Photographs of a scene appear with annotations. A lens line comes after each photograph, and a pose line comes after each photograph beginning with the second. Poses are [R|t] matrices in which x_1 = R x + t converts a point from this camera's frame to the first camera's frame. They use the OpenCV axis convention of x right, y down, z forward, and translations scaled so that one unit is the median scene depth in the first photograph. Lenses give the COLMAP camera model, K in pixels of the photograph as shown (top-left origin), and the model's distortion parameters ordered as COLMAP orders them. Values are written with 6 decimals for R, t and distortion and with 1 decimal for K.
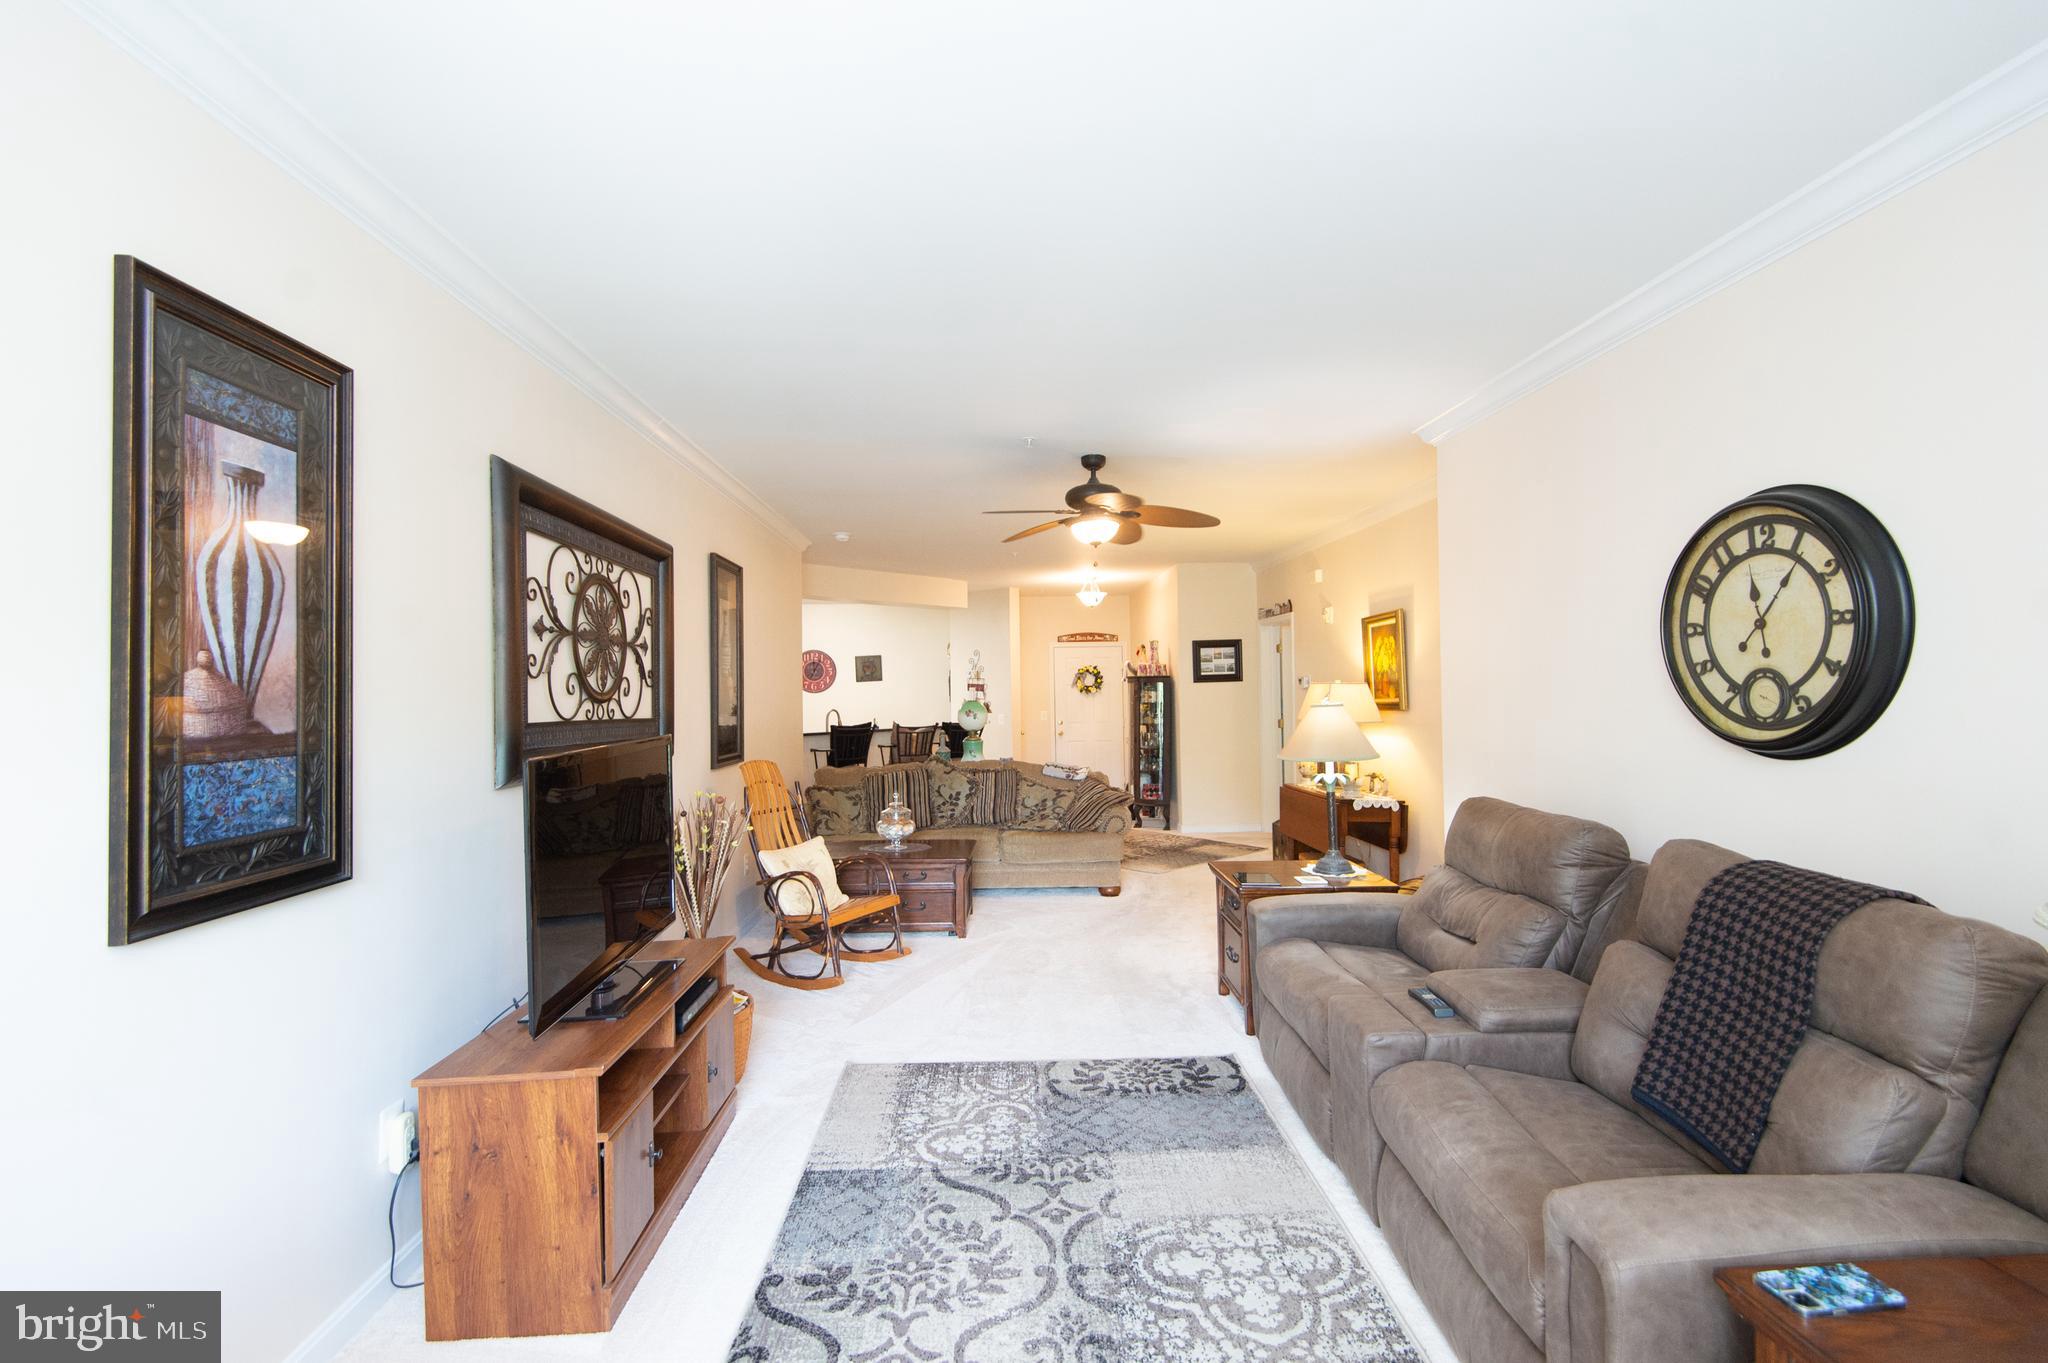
lens RADIAL K [[931.8, 0, 1013.4], [0, 931.8, 673.7], [0, 0, 1]] dist [0.033165, -0.019250]
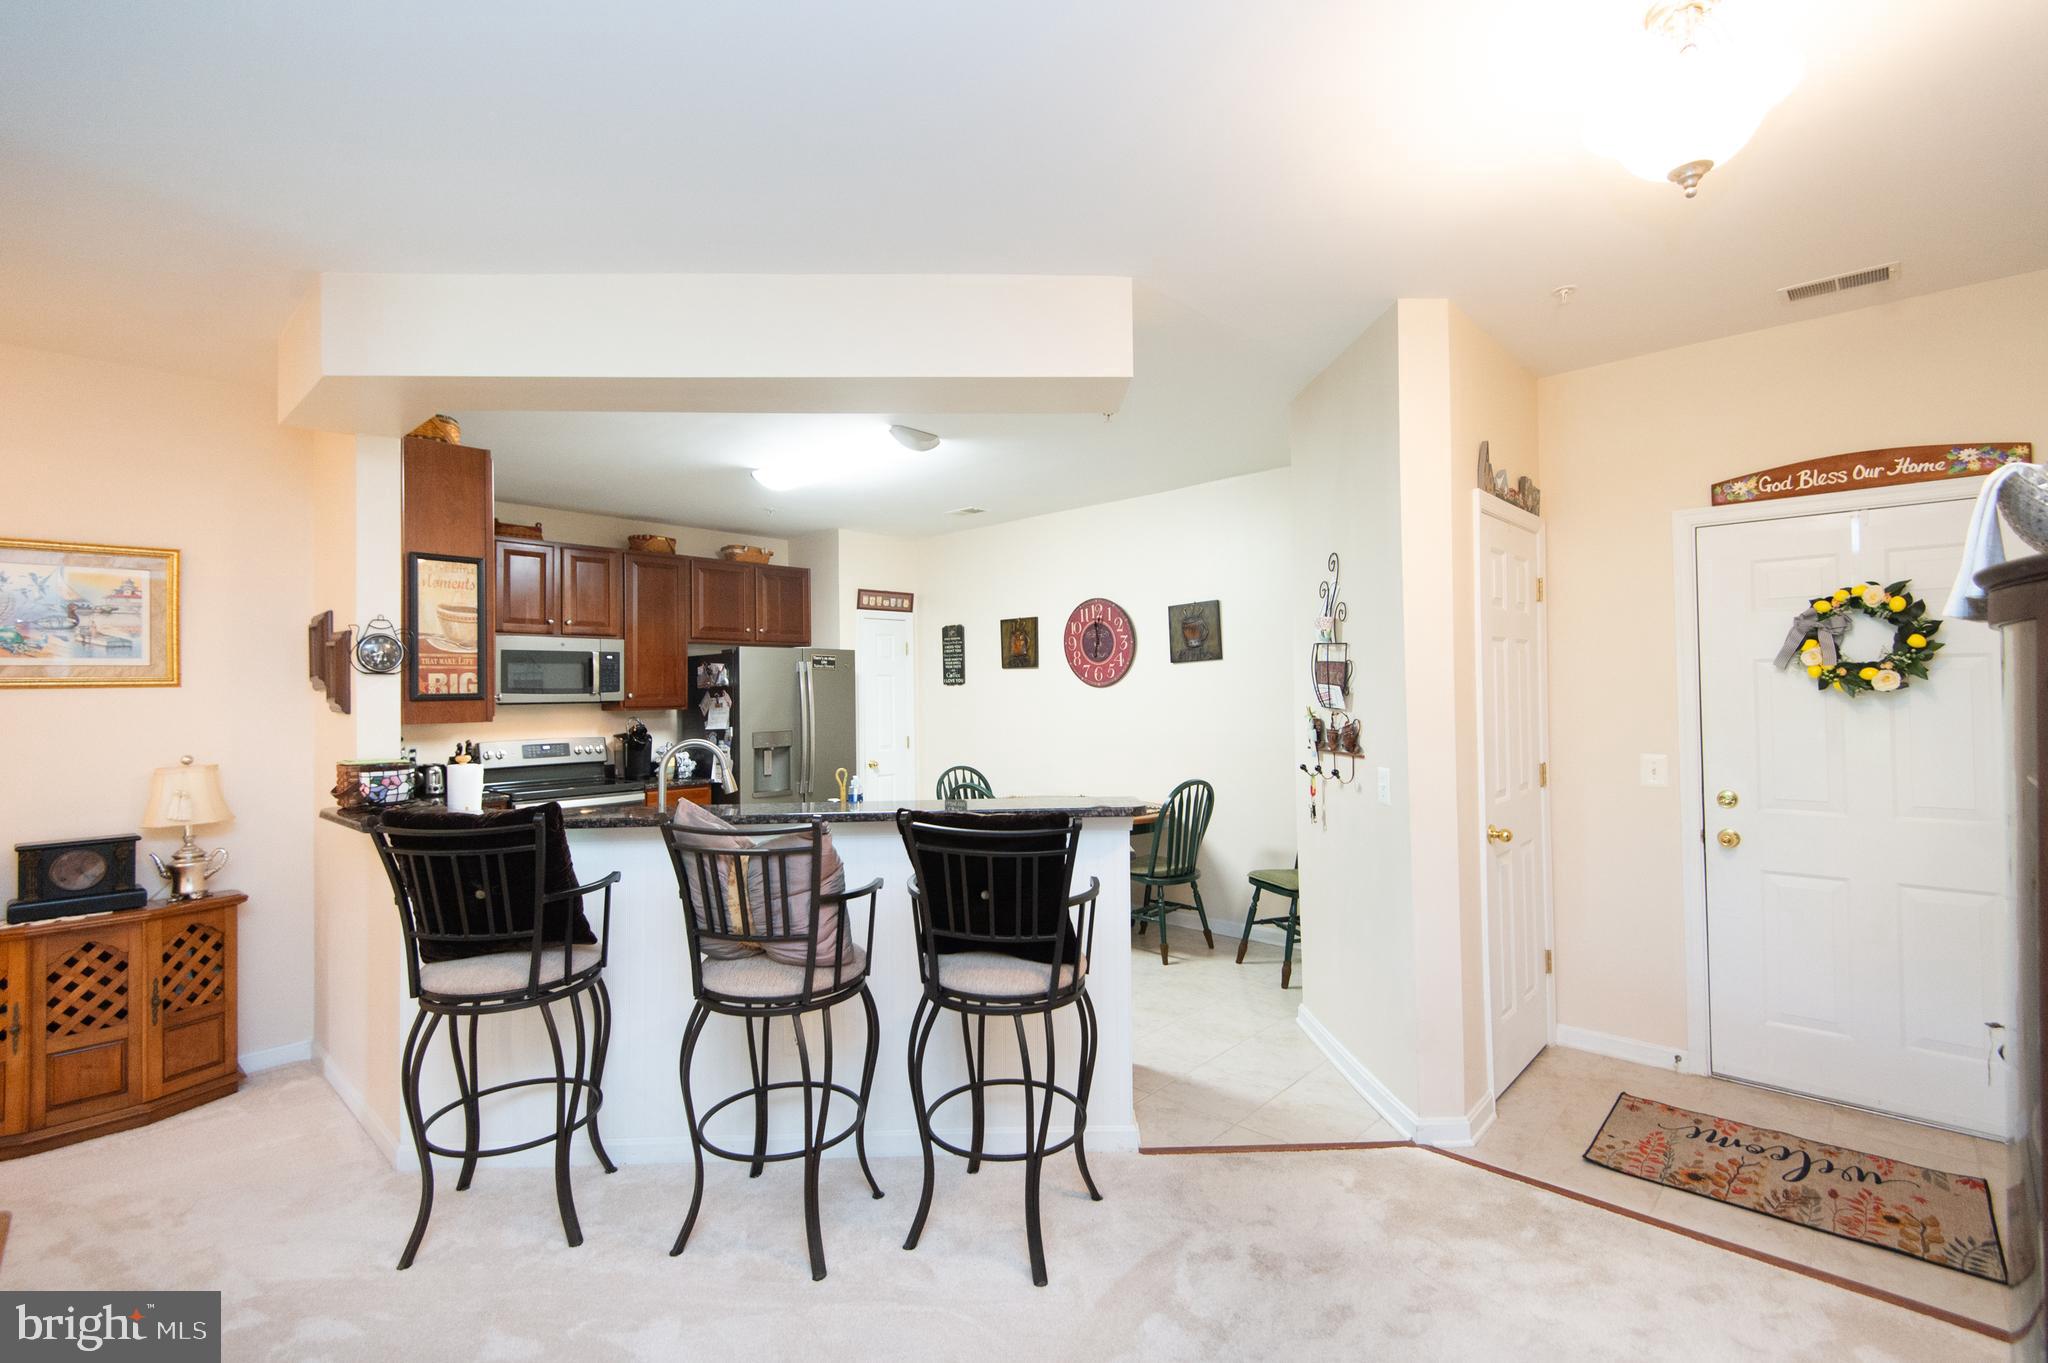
lens RADIAL K [[931.8, 0, 1027.7], [0, 931.8, 673.7], [0, 0, 1]] dist [0.033165, -0.019250]
pose [[0.703906, -0.006546, -0.710263, 0.396635], [0.017138, 0.999823, 0.007770, 0.038567], [0.710086, -0.017641, 0.703894, 2.542167]]
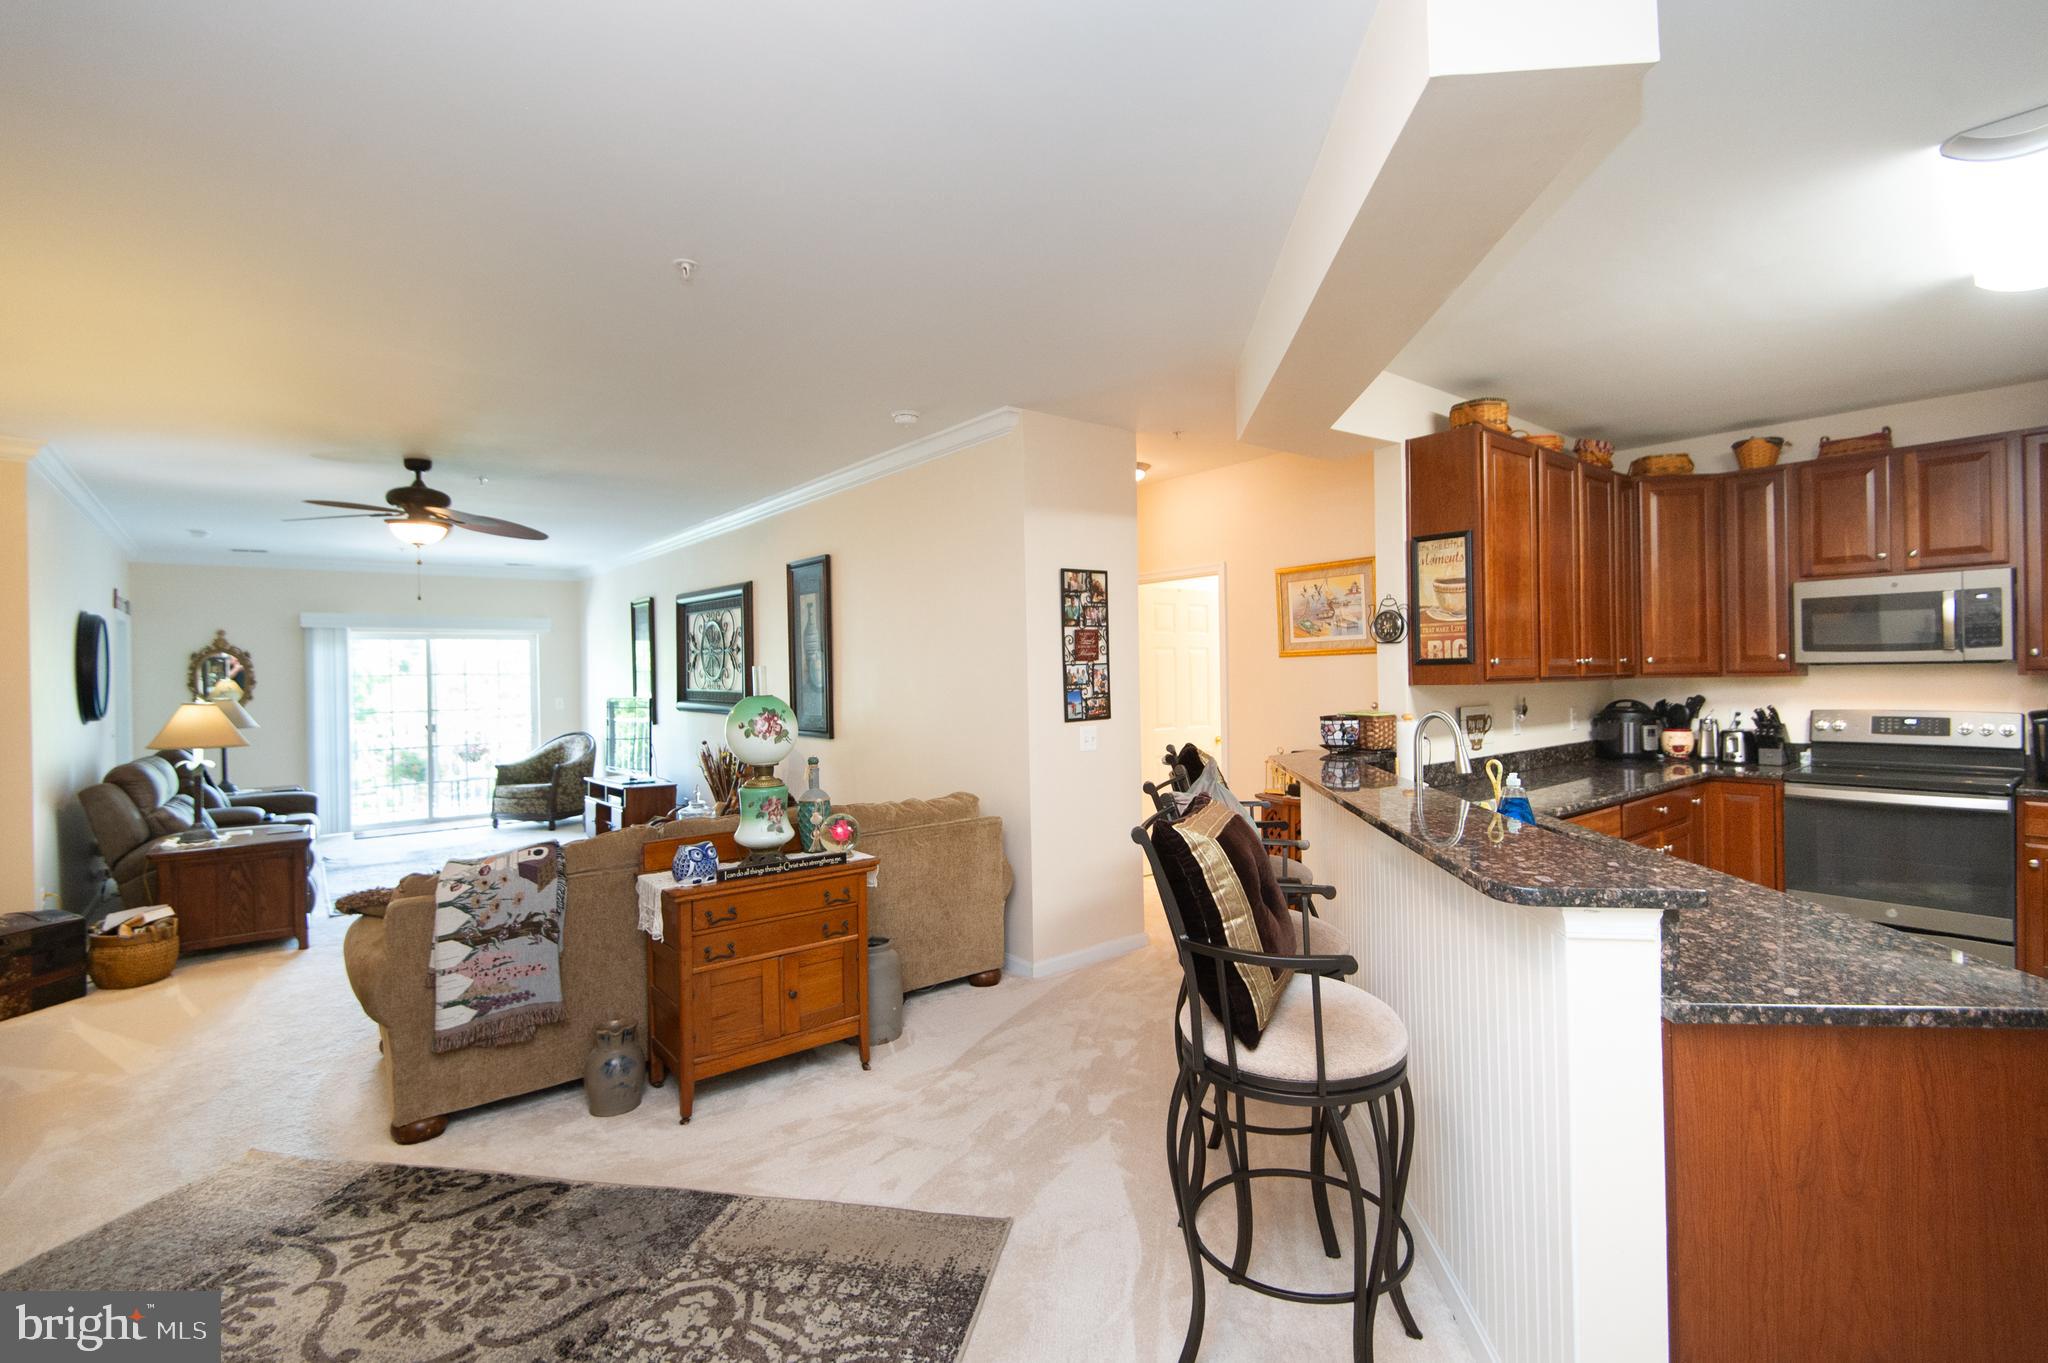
lens RADIAL K [[931.8, 0, 1029.3], [0, 931.8, 673.3], [0, 0, 1]] dist [0.033165, -0.019250]
pose [[-0.788440, 0.031014, -0.614329, 0.315577], [0.043675, 0.999030, -0.005618, 0.062036], [0.613559, -0.031260, -0.789030, 3.486212]]
